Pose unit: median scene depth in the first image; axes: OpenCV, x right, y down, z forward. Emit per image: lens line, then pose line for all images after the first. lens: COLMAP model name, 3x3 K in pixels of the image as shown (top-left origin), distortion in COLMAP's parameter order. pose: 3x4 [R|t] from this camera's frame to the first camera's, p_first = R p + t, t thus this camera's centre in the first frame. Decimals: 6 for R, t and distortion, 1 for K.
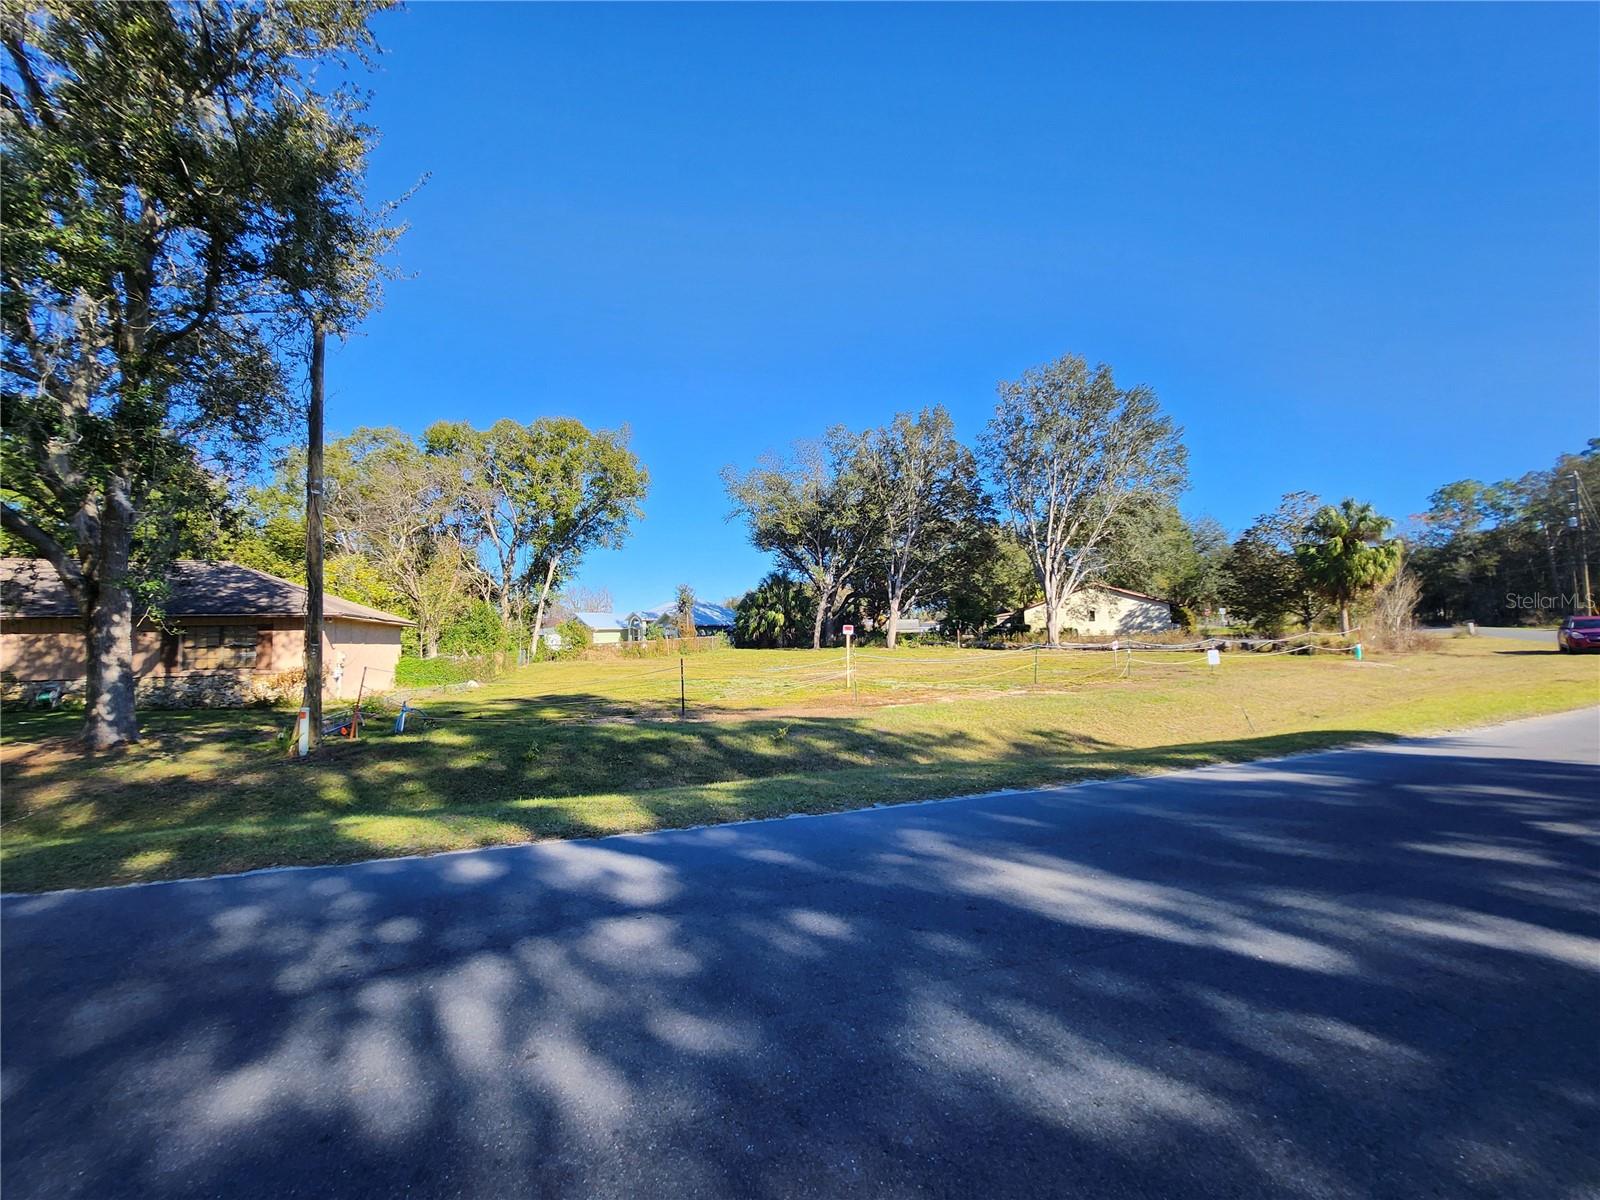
lens RADIAL K [[666.9, 0, 795.6], [0, 666.9, 587.7], [0, 0, 1]] dist [-0.000721, 0.000004]
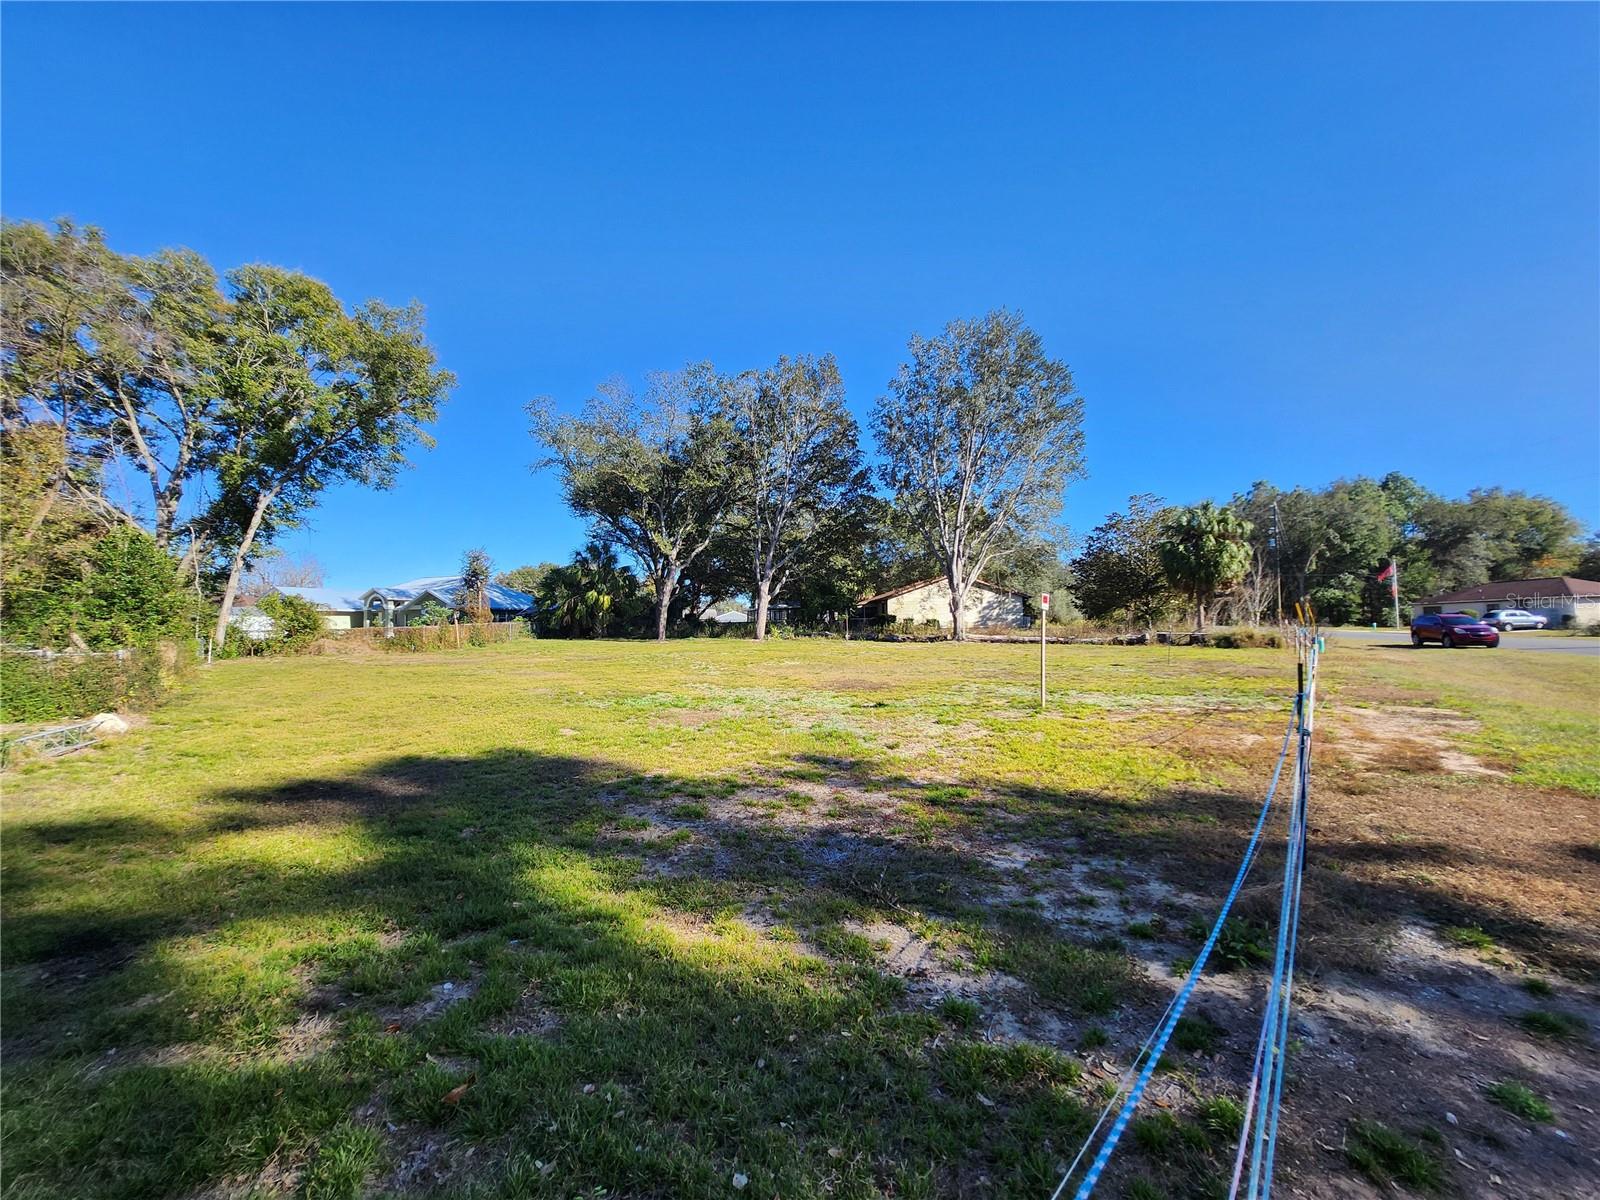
lens RADIAL K [[639.2, 0, 803.1], [0, 639.2, 601.8], [0, 0, 1]] dist [-0.021130, -0.000022]
pose [[0.917609, 0.028561, 0.396457, -0.119068], [-0.041129, 0.998884, 0.023231, 0.021871], [-0.395351, -0.037623, 0.917759, 0.234313]]
